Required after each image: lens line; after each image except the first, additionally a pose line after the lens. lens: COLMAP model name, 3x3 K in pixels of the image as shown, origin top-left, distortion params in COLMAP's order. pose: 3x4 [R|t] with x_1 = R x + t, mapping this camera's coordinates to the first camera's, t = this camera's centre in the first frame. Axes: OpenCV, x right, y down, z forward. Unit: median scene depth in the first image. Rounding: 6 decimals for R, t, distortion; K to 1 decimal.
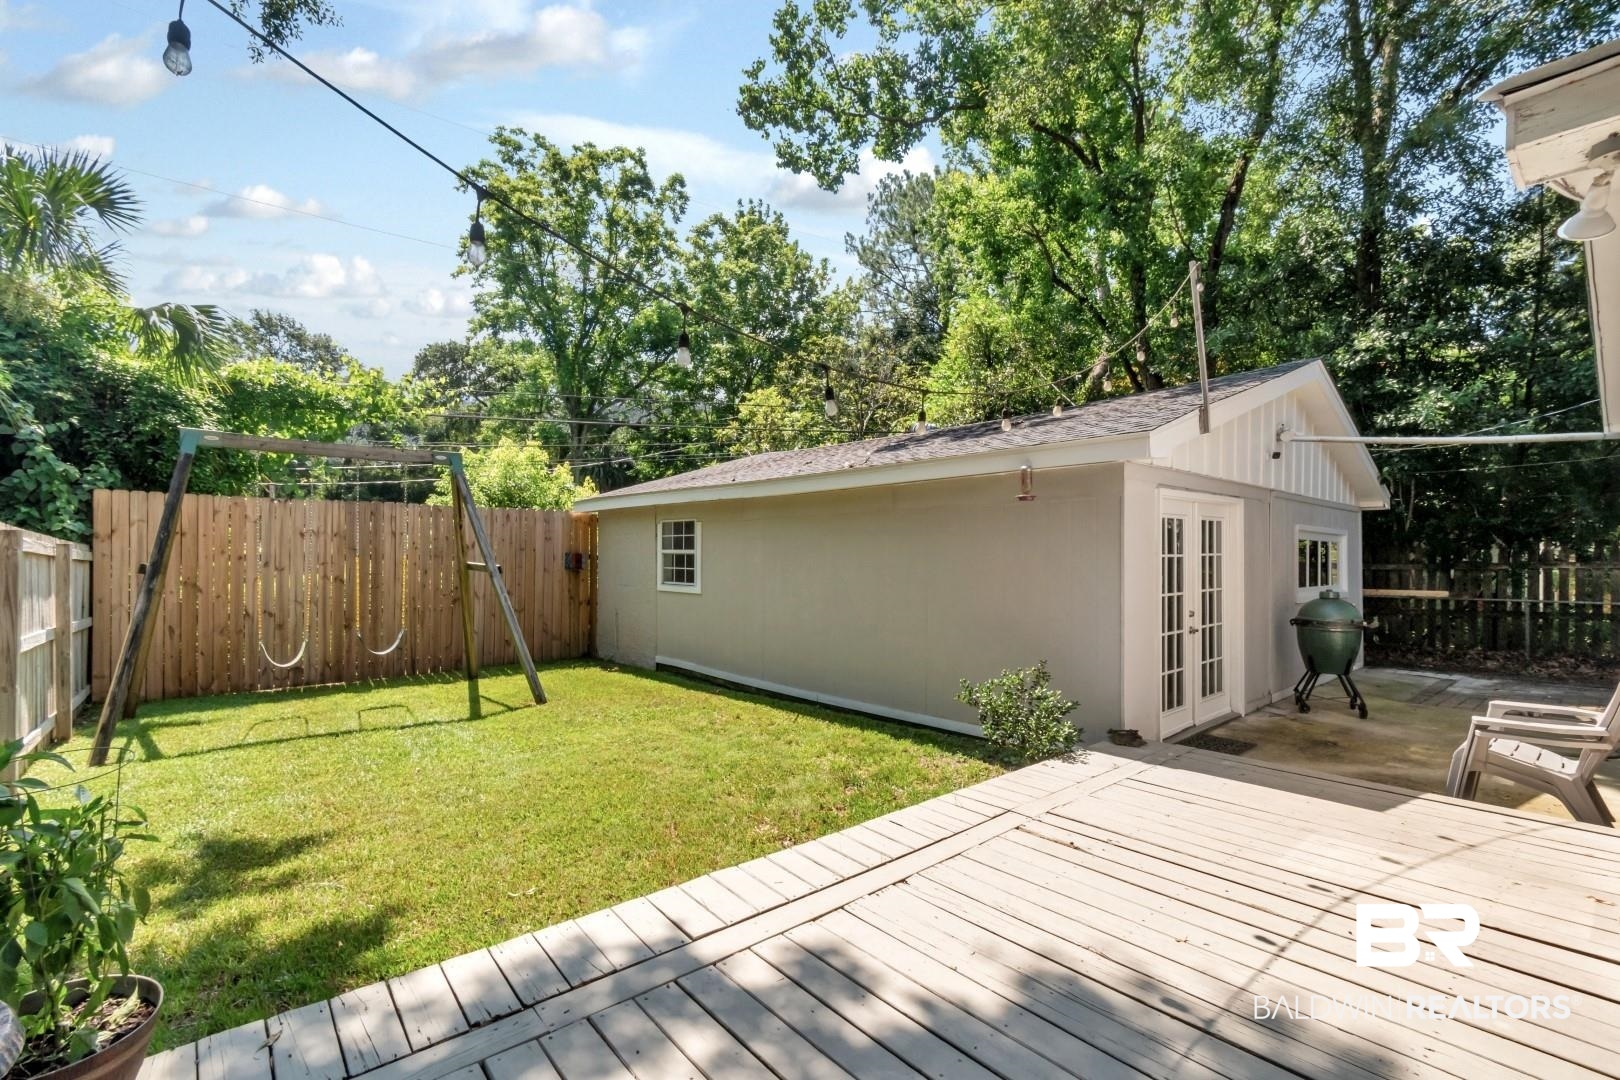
lens RADIAL K [[729.8, 0, 814.5], [0, 729.8, 555.4], [0, 0, 1]] dist [-0.000363, 0.000439]
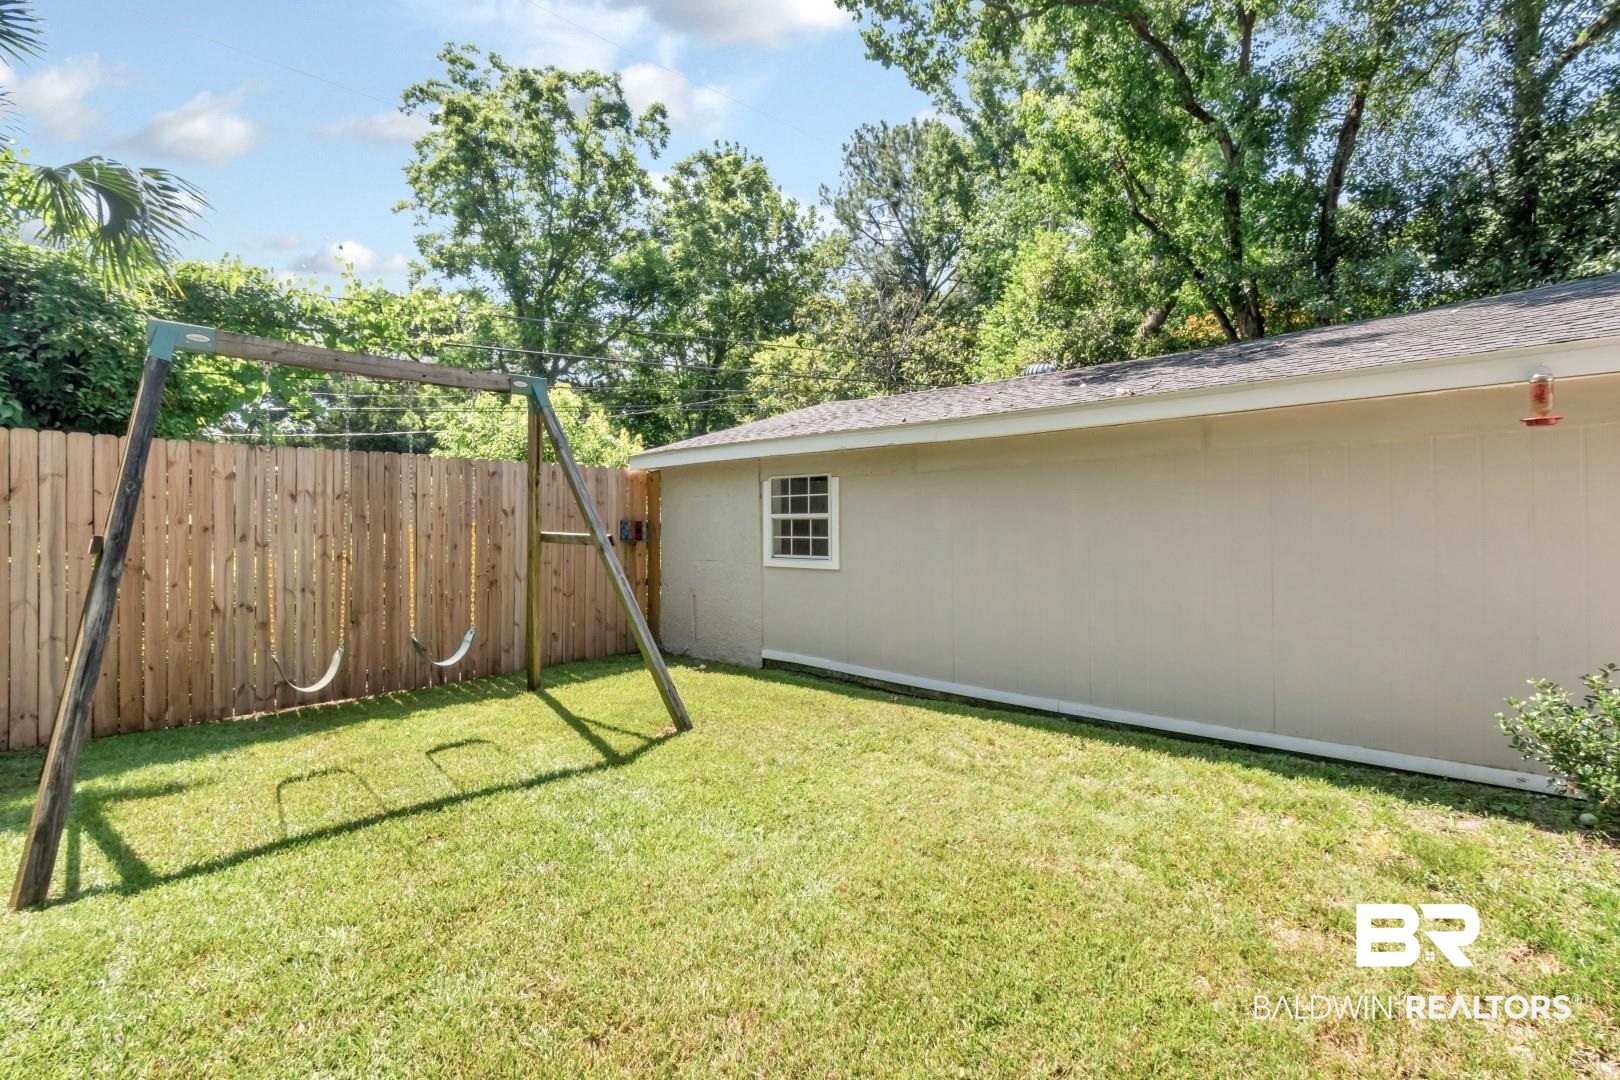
lens RADIAL K [[735.1, 0, 814.6], [0, 735.1, 521.7], [0, 0, 1]] dist [0.000999, -0.000338]
pose [[0.994953, -0.009207, 0.099916, -0.204840], [0.009848, 0.999934, -0.005922, 0.004635], [-0.099855, 0.006877, 0.994978, 0.177443]]
